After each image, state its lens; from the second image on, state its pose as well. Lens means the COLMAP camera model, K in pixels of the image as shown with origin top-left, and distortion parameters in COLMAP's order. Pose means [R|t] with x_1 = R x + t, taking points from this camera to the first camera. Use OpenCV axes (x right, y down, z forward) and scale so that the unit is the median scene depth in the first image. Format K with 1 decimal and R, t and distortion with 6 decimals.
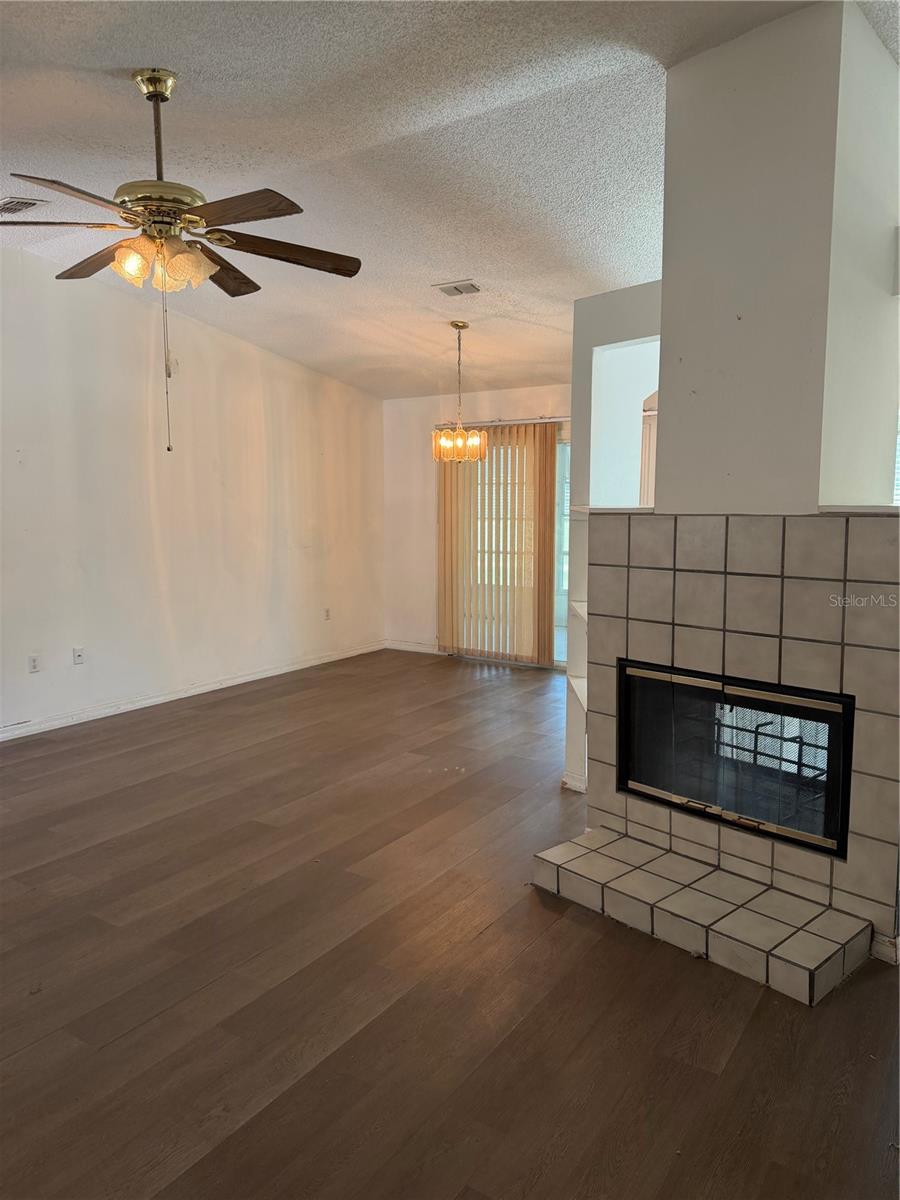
lens RADIAL K [[846.5, 0, 450.0], [0, 846.5, 600.0], [0, 0, 1]] dist [0.044297, -0.001177]
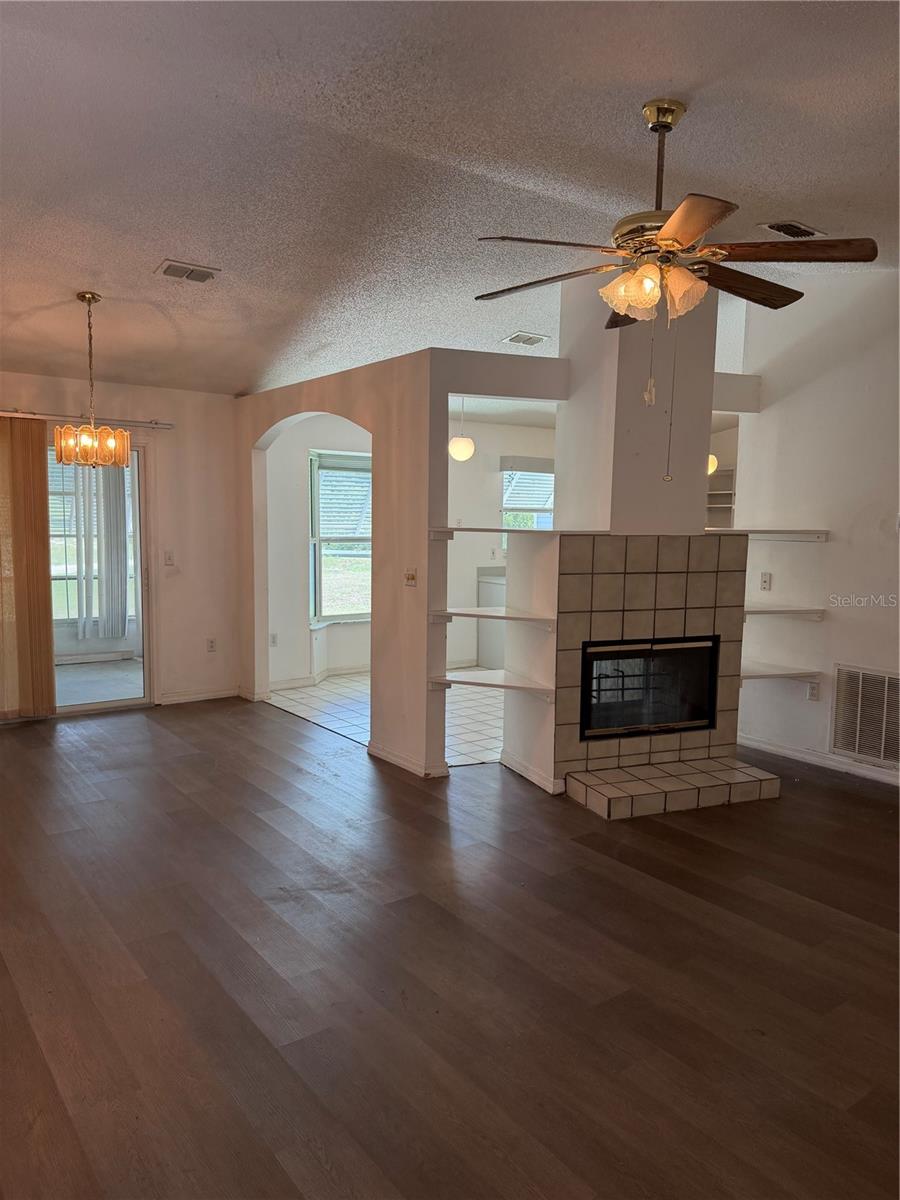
lens RADIAL K [[845.7, 0, 450.0], [0, 845.7, 600.0], [0, 0, 1]] dist [0.116276, -0.000006]
pose [[0.337956, -0.083267, 0.937471, -1.193810], [0.093396, 0.994129, 0.054630, -0.096287], [-0.936516, 0.069094, 0.343749, 0.766727]]
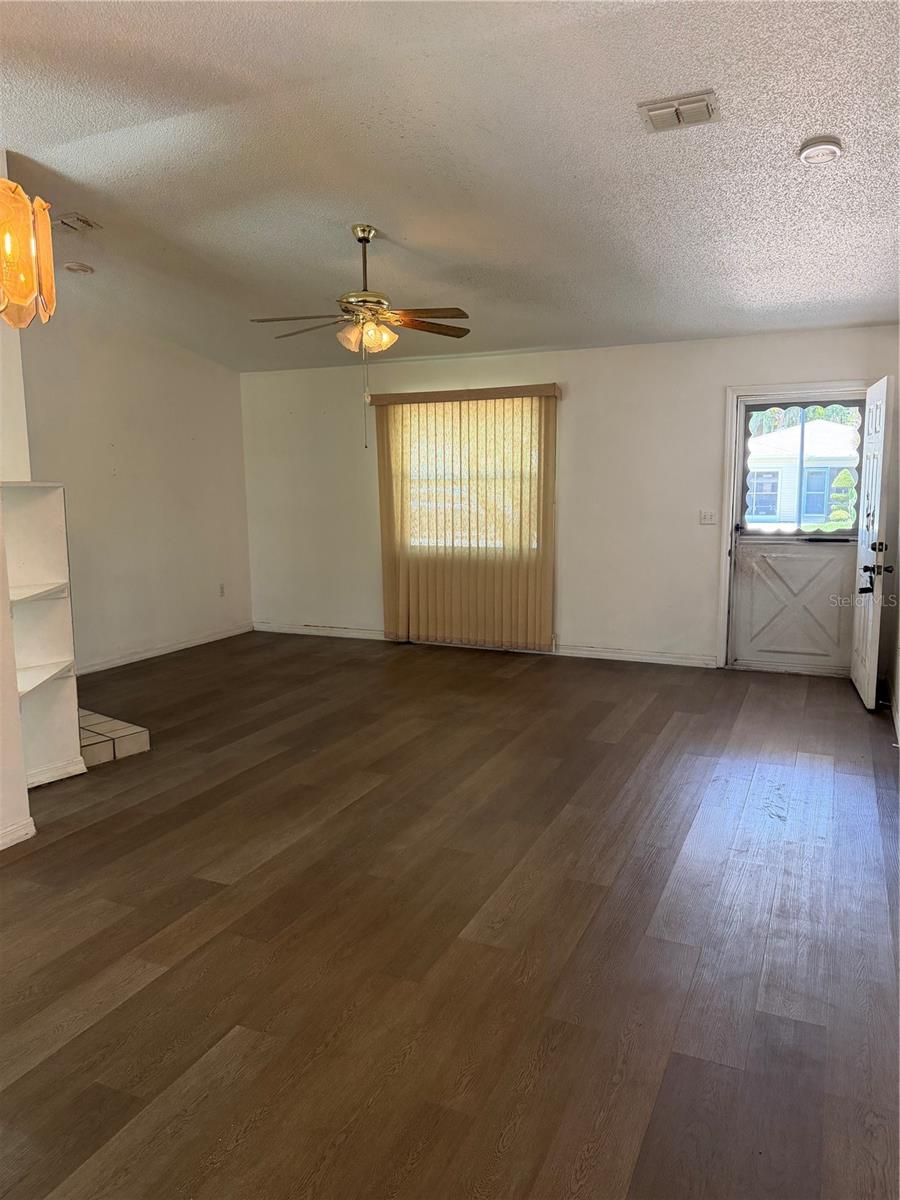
lens RADIAL K [[846.5, 0, 450.0], [0, 846.5, 600.0], [0, 0, 1]] dist [0.044297, -0.001177]
pose [[-0.987752, 0.037595, -0.151434, -0.186037], [-0.001793, 0.967739, 0.251950, -0.263424], [0.156021, 0.249136, -0.955819, 2.380645]]
